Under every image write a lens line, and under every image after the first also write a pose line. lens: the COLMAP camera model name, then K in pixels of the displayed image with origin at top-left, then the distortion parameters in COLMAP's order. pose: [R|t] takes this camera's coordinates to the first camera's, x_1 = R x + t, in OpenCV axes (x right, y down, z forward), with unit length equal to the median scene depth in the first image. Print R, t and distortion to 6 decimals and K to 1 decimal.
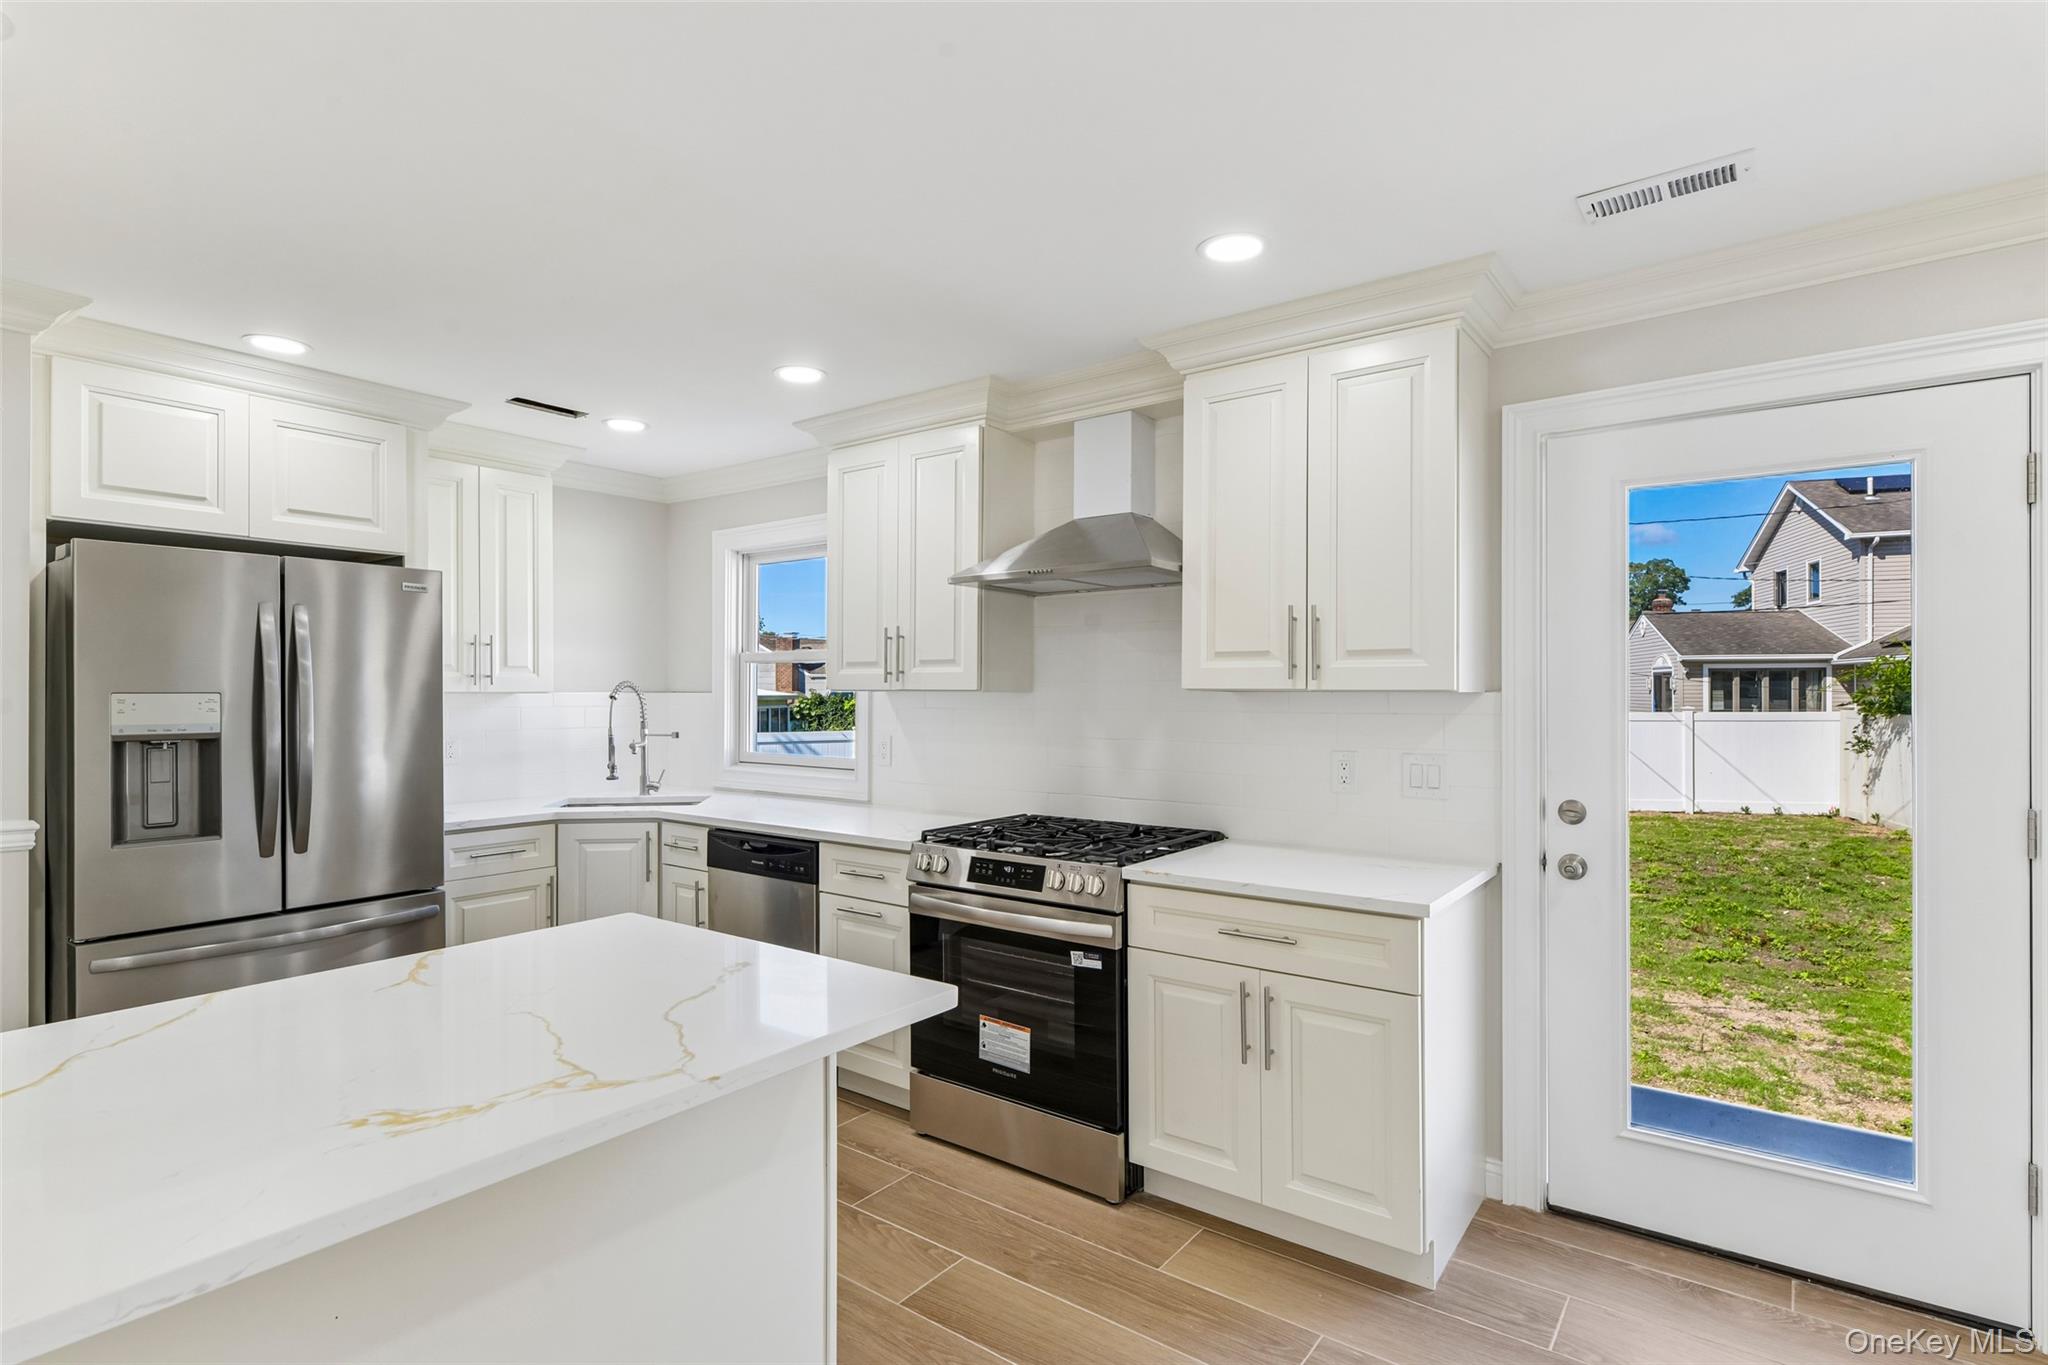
lens RADIAL K [[994.1, 0, 1024.0], [0, 994.1, 682.5], [0, 0, 1]] dist [0.001454, 0.000954]
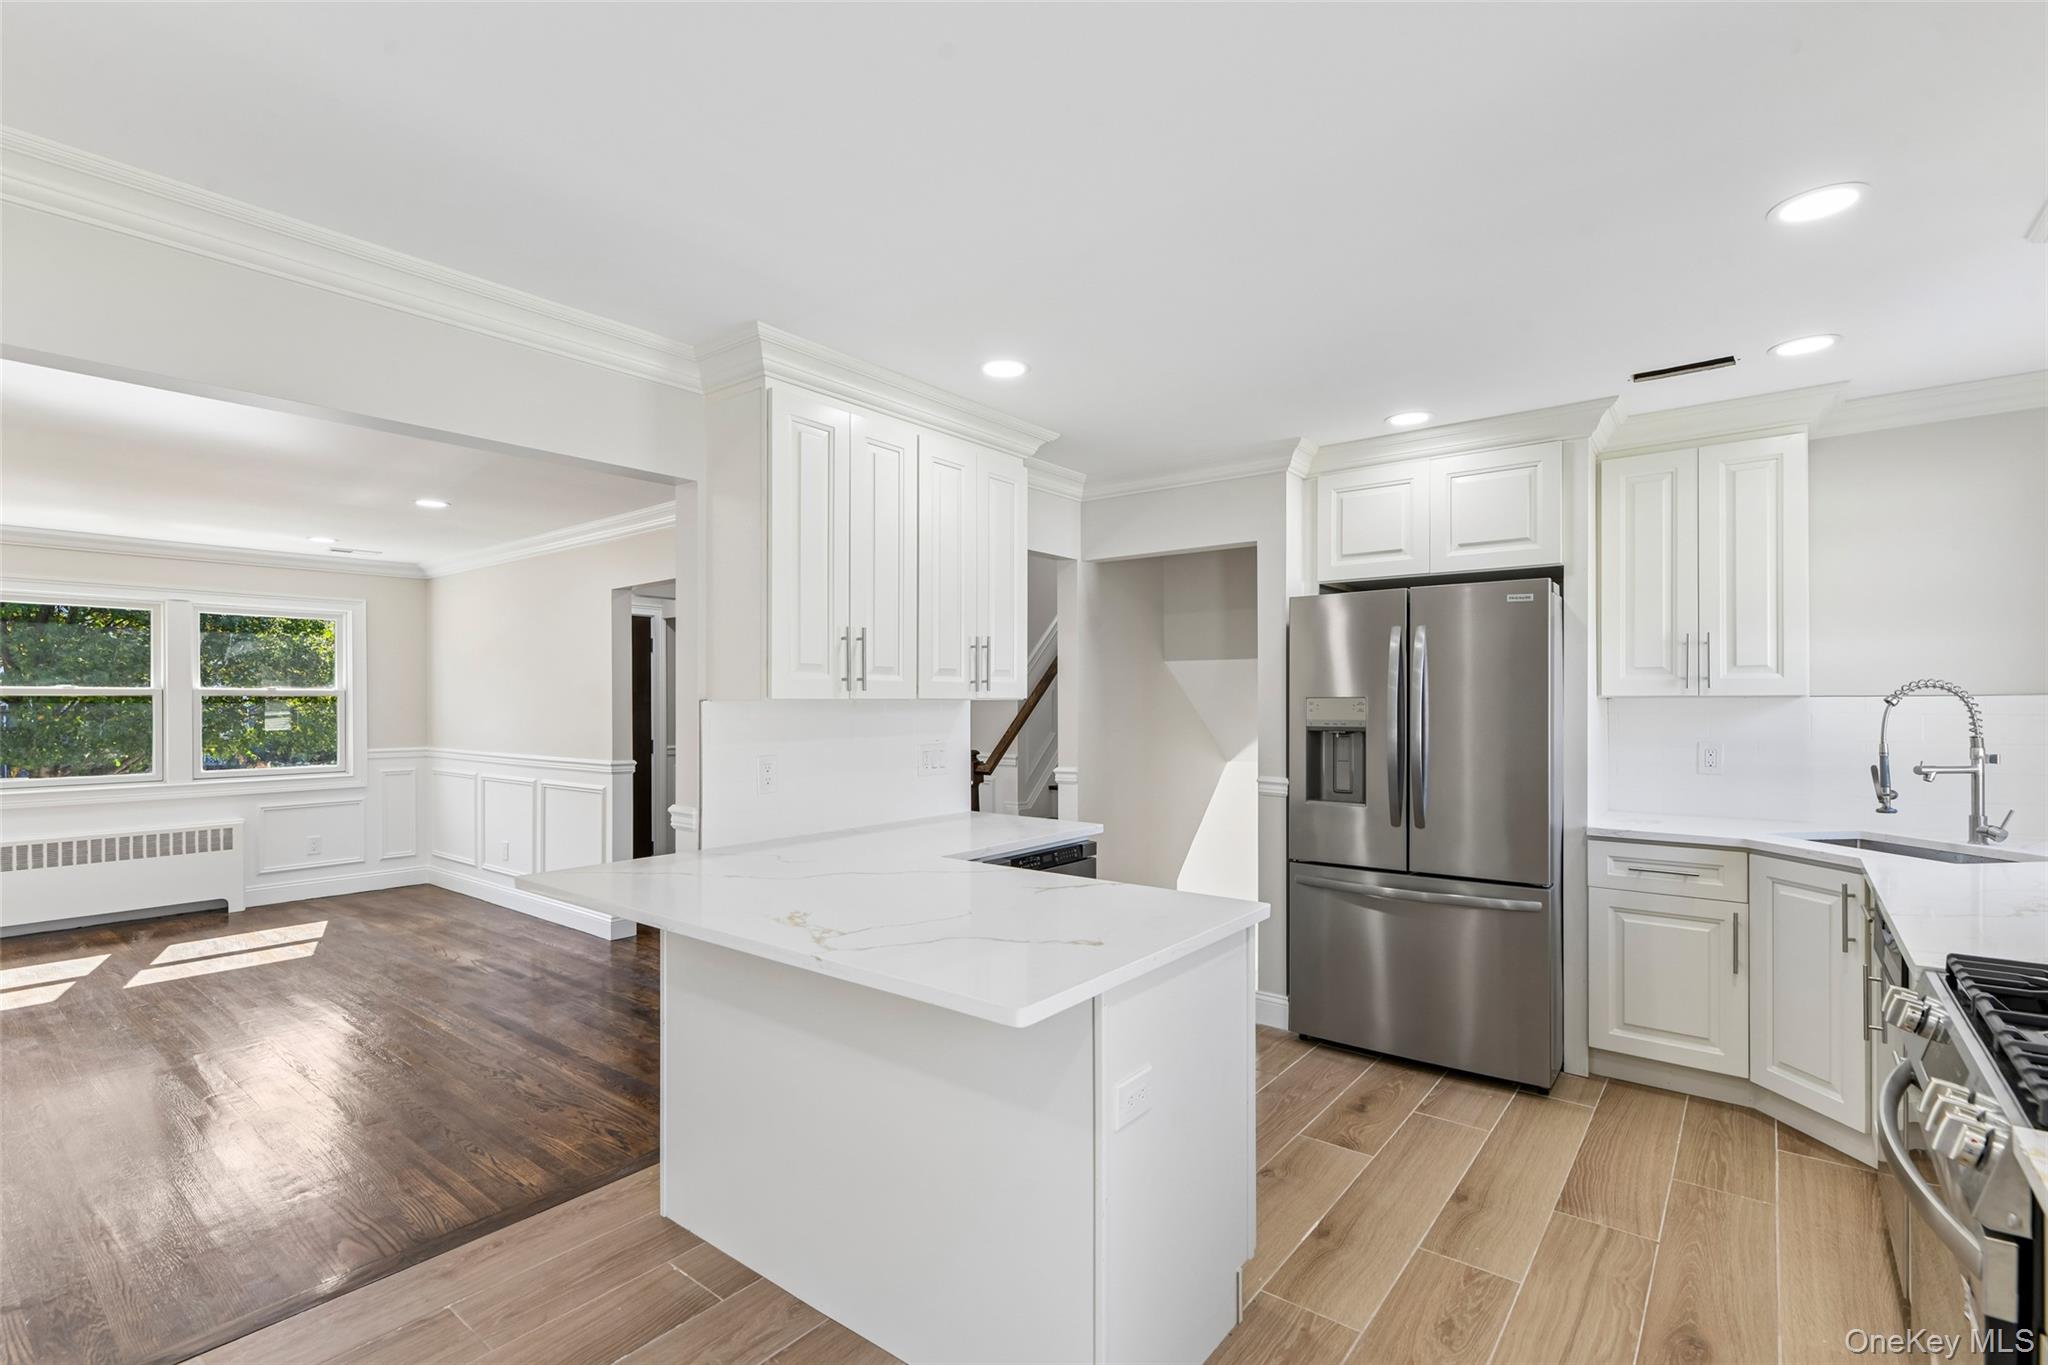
lens RADIAL K [[940.4, 0, 1027.8], [0, 940.4, 695.4], [0, 0, 1]] dist [0.000527, 0.000171]
pose [[-0.028340, -0.002386, -0.999595, 0.423871], [0.013856, 0.999900, -0.002780, 0.004202], [0.999502, -0.013929, -0.028304, 0.526749]]
